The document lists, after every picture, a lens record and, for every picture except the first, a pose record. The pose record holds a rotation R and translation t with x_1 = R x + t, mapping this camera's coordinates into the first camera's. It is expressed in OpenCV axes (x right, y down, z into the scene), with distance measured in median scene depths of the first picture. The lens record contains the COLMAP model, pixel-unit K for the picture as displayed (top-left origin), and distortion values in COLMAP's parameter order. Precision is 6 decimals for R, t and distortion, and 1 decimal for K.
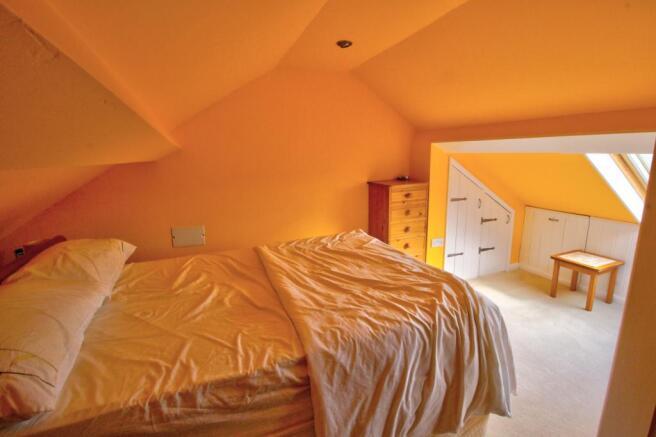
lens RADIAL K [[308.0, 0, 329.2], [0, 308.0, 222.2], [0, 0, 1]] dist [0.002943, -0.011315]
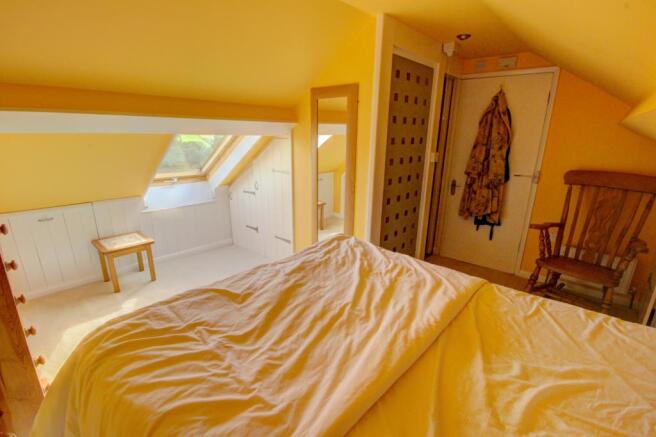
lens RADIAL K [[308.0, 0, 329.2], [0, 308.0, 222.2], [0, 0, 1]] dist [0.002943, -0.011315]
pose [[-0.455270, -0.234517, 0.858913, -0.791851], [0.185582, 0.918504, 0.349156, -0.395710], [-0.870798, 0.318359, -0.374645, 1.851486]]
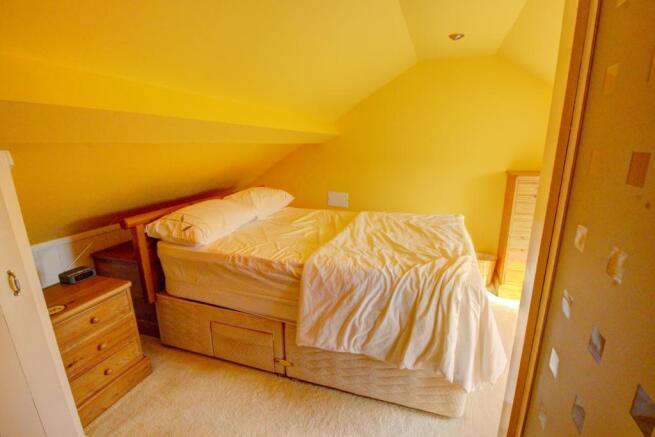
lens RADIAL K [[307.6, 0, 328.7], [0, 307.6, 222.2], [0, 0, 1]] dist [0.002943, -0.011315]
pose [[0.748916, 0.185174, -0.636267, 0.921848], [-0.155320, 0.982468, 0.103111, 0.024316], [0.644206, 0.021603, 0.764547, -0.155324]]
